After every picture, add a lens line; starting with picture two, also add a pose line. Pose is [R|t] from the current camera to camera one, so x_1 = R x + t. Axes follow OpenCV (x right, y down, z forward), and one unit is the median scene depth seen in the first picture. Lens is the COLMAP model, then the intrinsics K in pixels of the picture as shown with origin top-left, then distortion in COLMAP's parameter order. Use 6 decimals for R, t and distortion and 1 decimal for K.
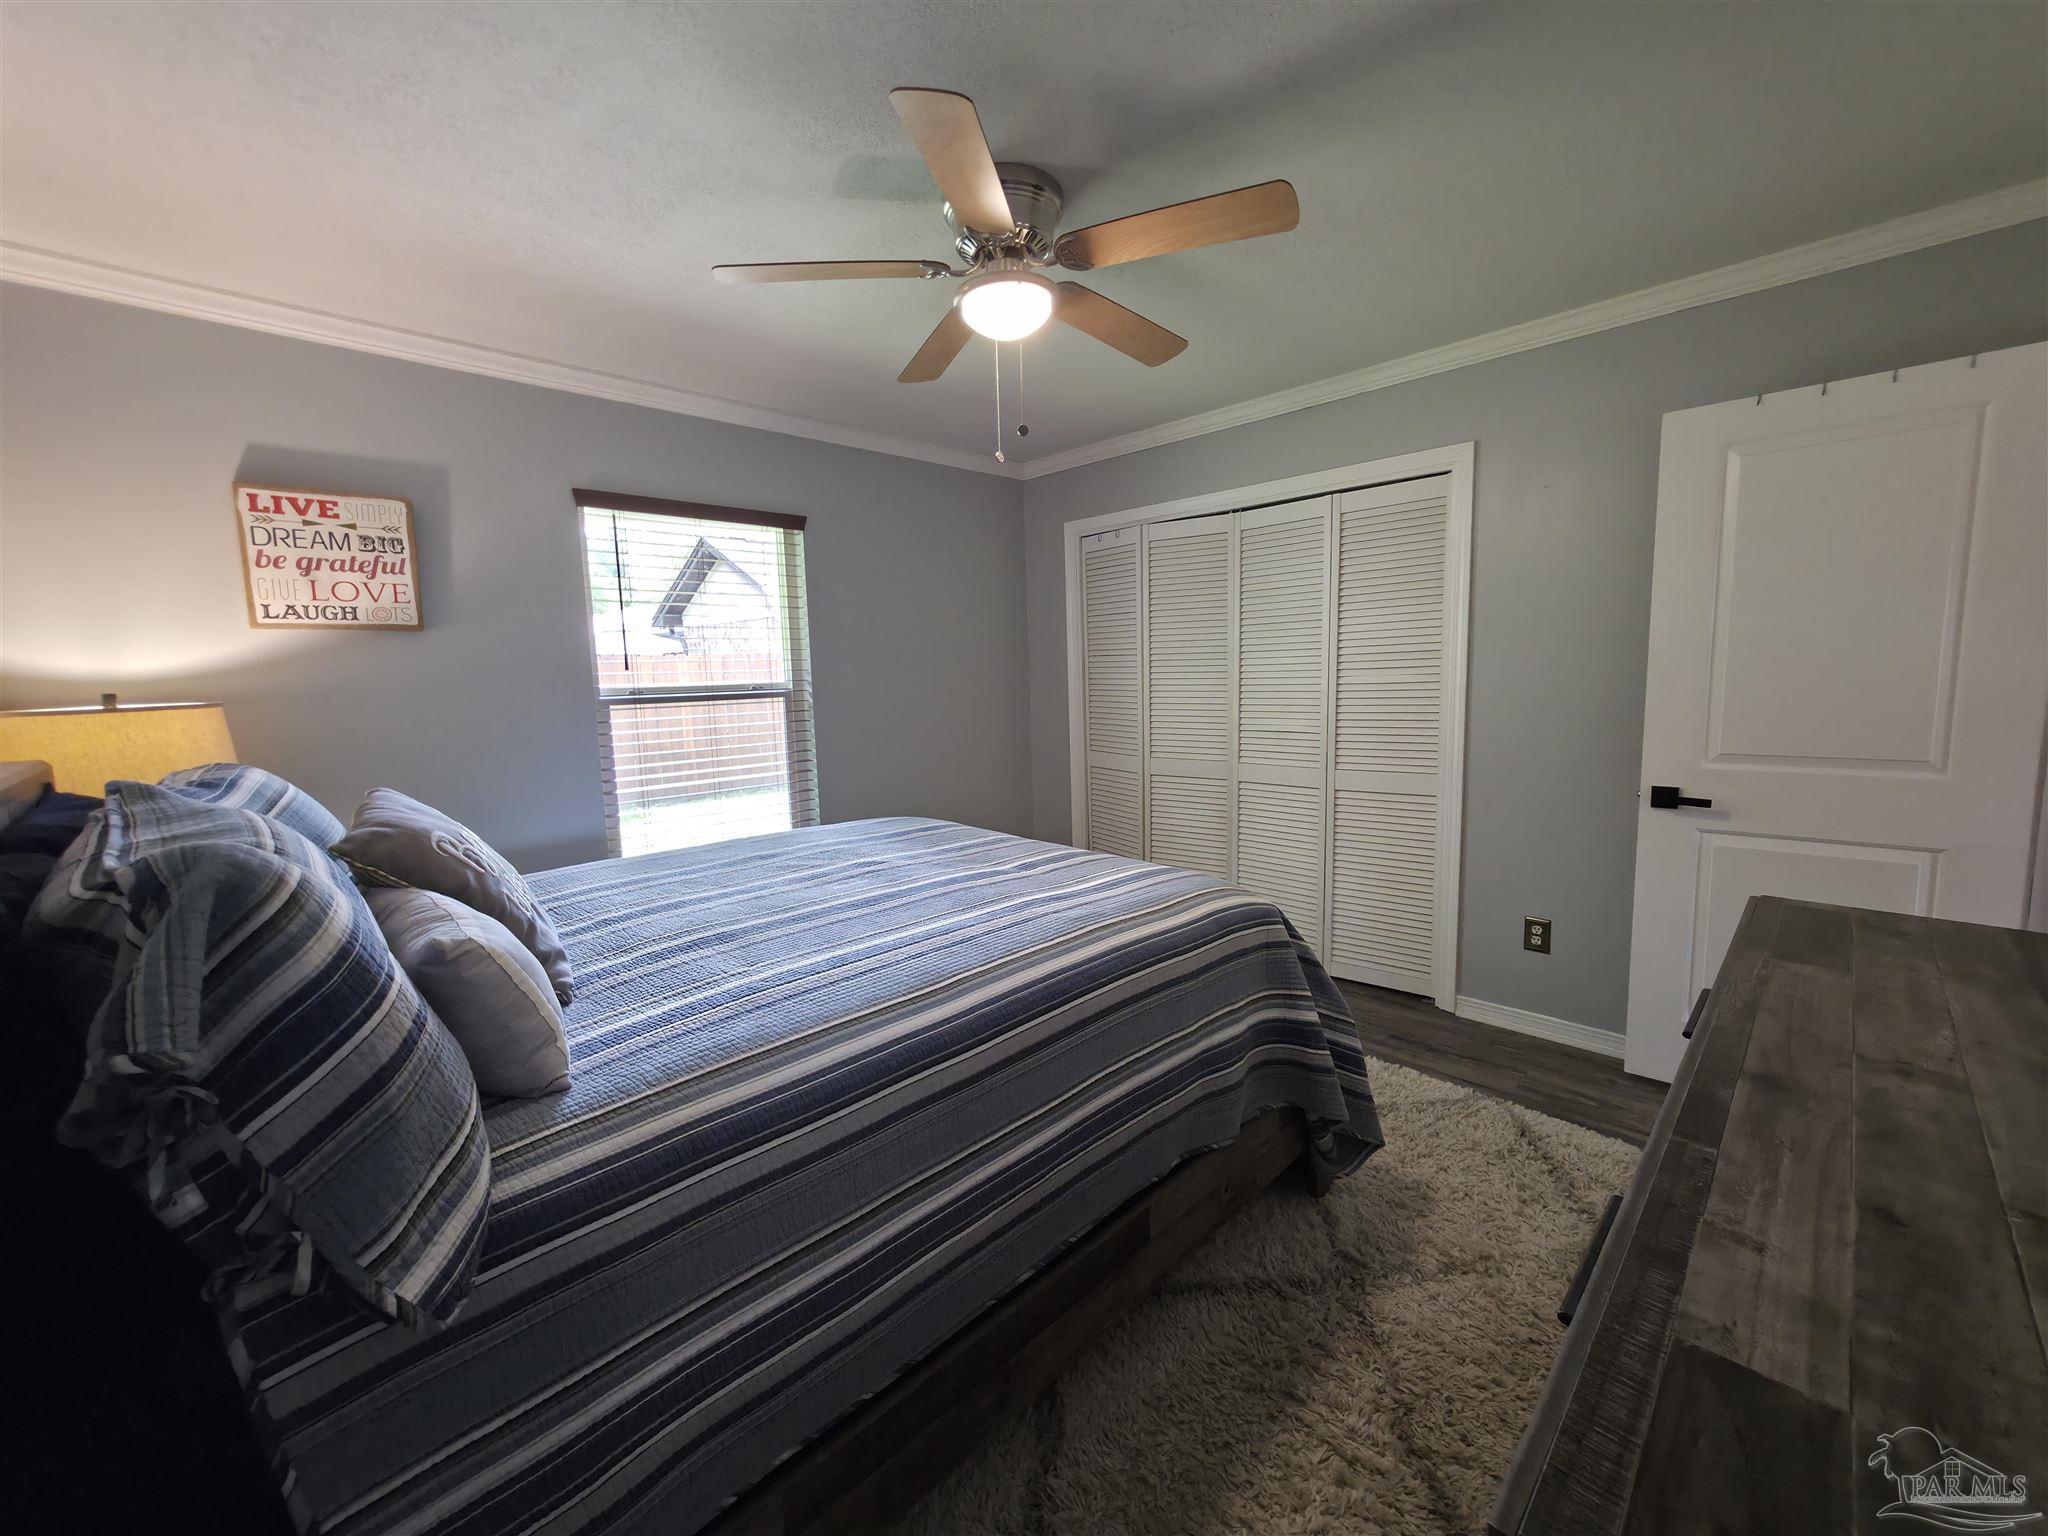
lens RADIAL K [[819.2, 0, 1021.3], [0, 819.2, 767.7], [0, 0, 1]] dist [0.002234, 0.000431]
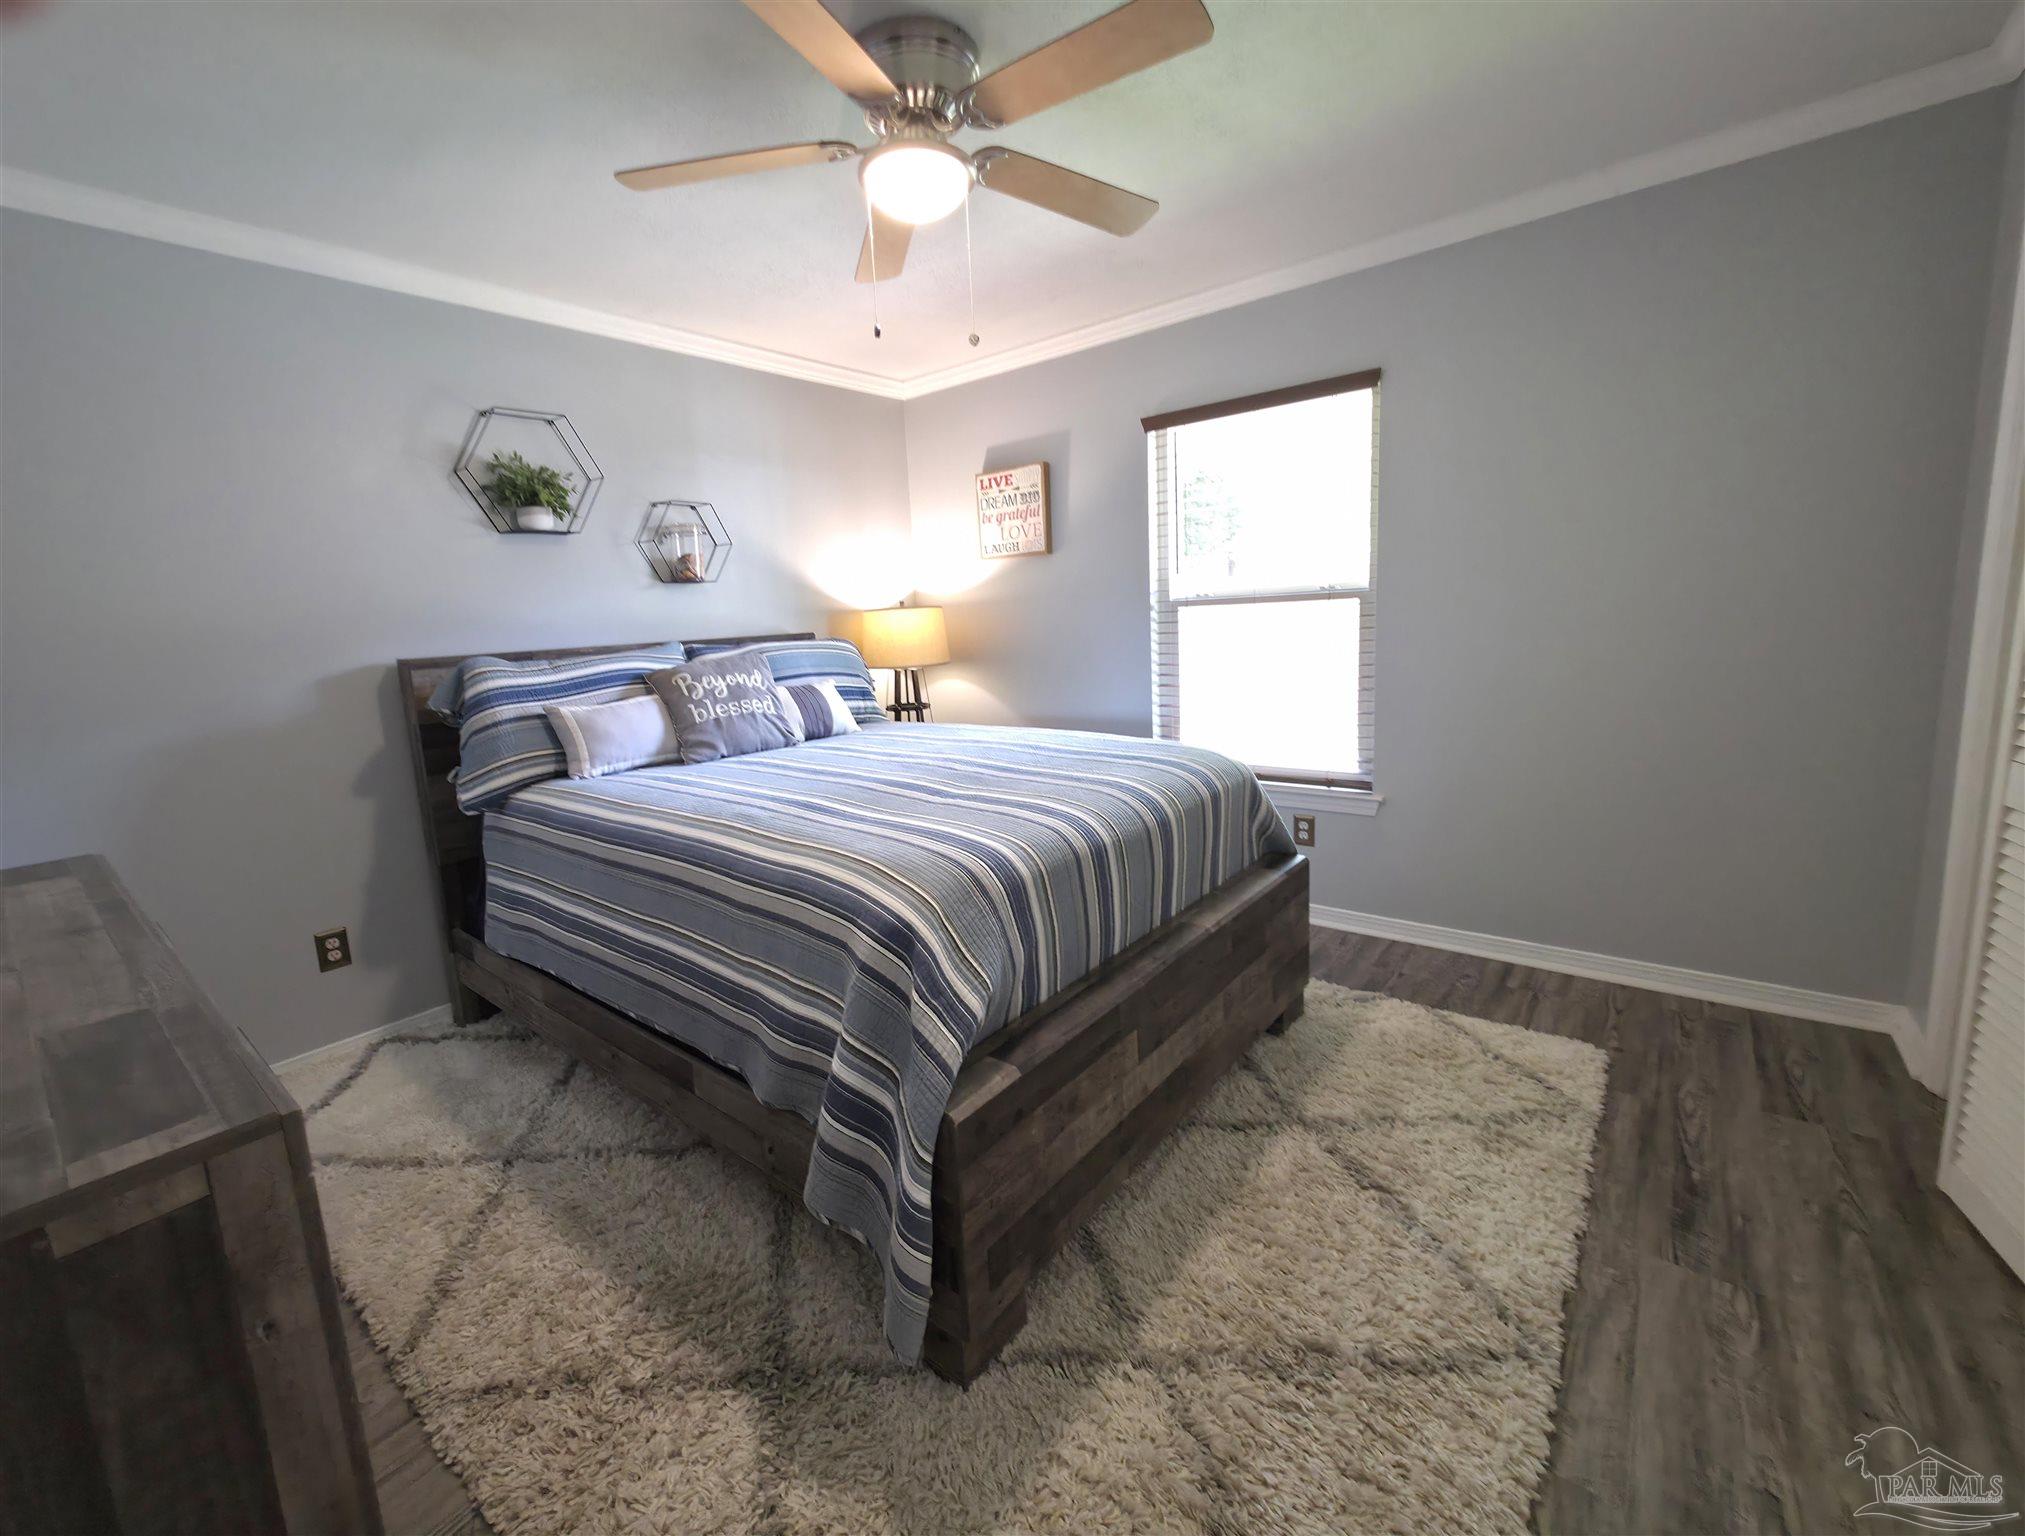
lens RADIAL K [[869.3, 0, 1003.9], [0, 869.3, 752.1], [0, 0, 1]] dist [0.018841, 0.000144]
pose [[0.088242, 0.183760, -0.979002, 0.876292], [-0.072666, 0.981405, 0.177661, -0.099085], [0.993445, 0.055463, 0.099954, 0.851115]]
